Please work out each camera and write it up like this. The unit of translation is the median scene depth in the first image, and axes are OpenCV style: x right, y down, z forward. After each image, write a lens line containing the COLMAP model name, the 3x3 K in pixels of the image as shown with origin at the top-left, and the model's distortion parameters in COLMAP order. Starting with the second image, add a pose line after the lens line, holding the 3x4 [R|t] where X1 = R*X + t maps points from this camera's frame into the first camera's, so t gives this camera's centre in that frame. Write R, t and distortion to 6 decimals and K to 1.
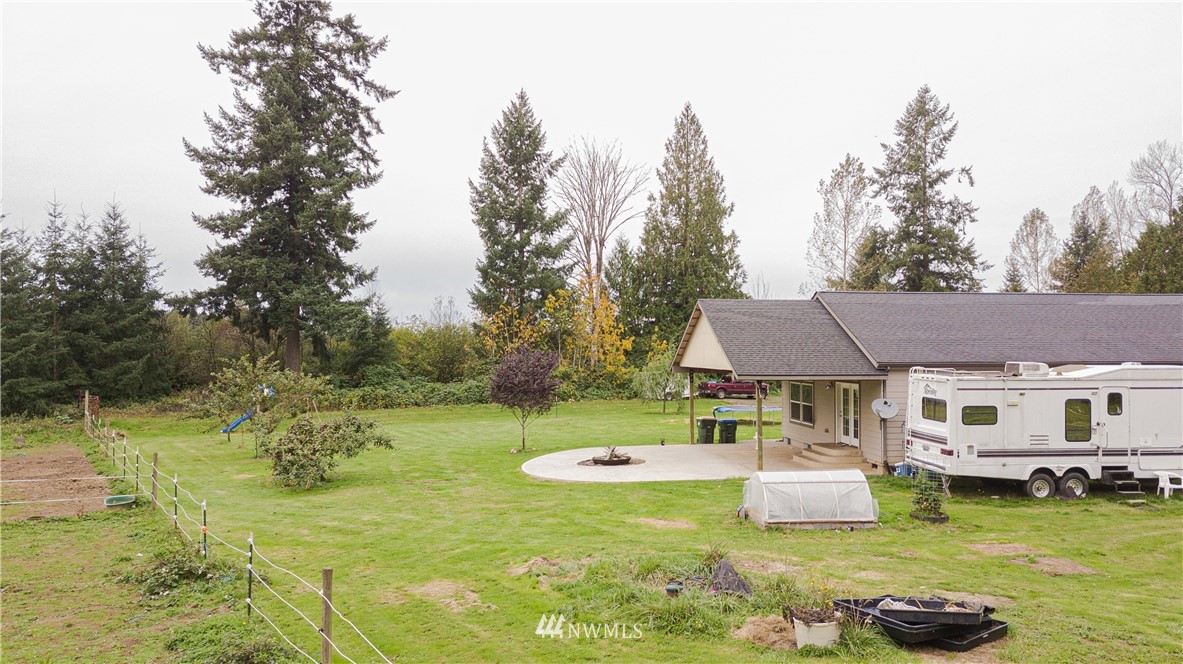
lens RADIAL K [[895.8, 0, 591.5], [0, 895.8, 332.0], [0, 0, 1]] dist [0.039232, -0.047314]
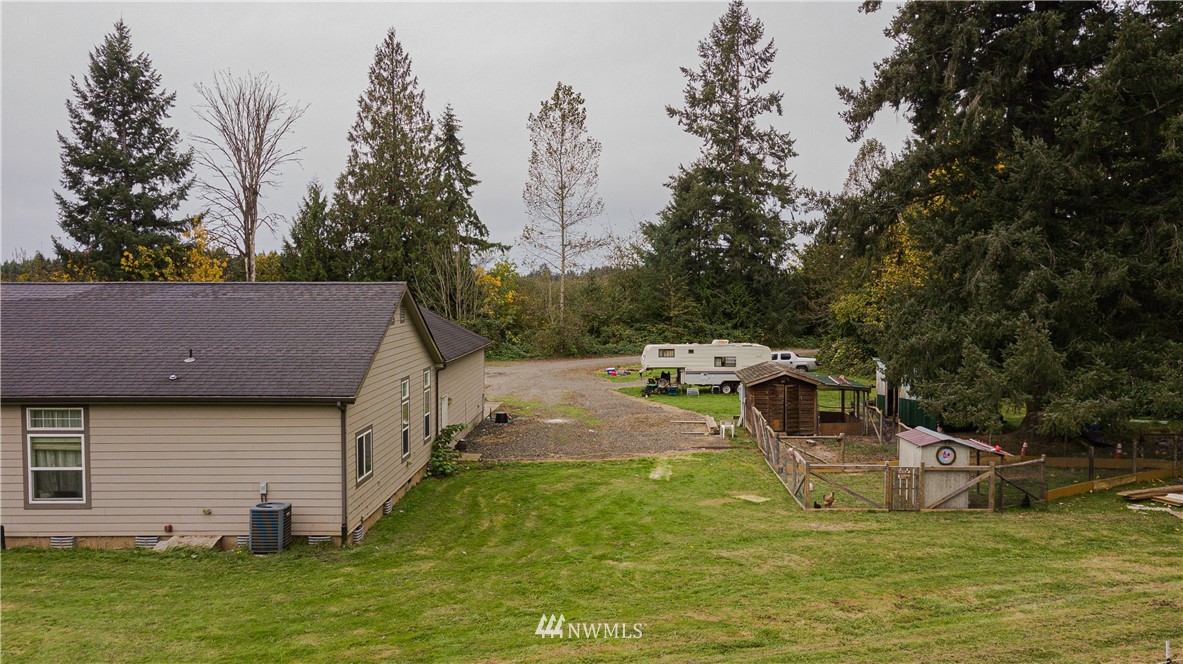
lens RADIAL K [[895.8, 0, 591.5], [0, 895.8, 332.0], [0, 0, 1]] dist [0.039232, -0.047314]
pose [[0.991219, 0.005536, -0.132115, 0.504083], [0.004042, 0.997388, 0.072116, -0.024513], [0.132169, -0.072016, 0.988608, 0.155996]]
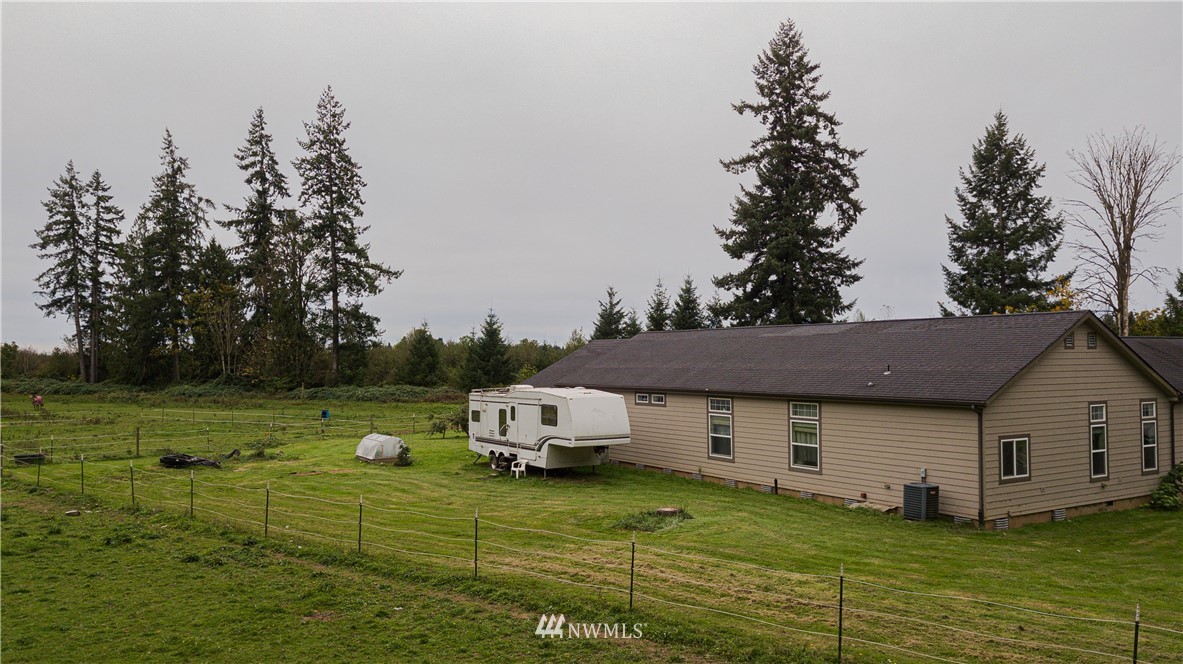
lens RADIAL K [[877.3, 0, 591.5], [0, 877.3, 332.0], [0, 0, 1]] dist [0.044147, -0.003729]
pose [[0.432342, -0.029509, -0.901227, 0.620654], [0.022090, 0.999511, -0.022130, -0.007340], [0.901439, -0.010340, 0.432783, 0.148582]]
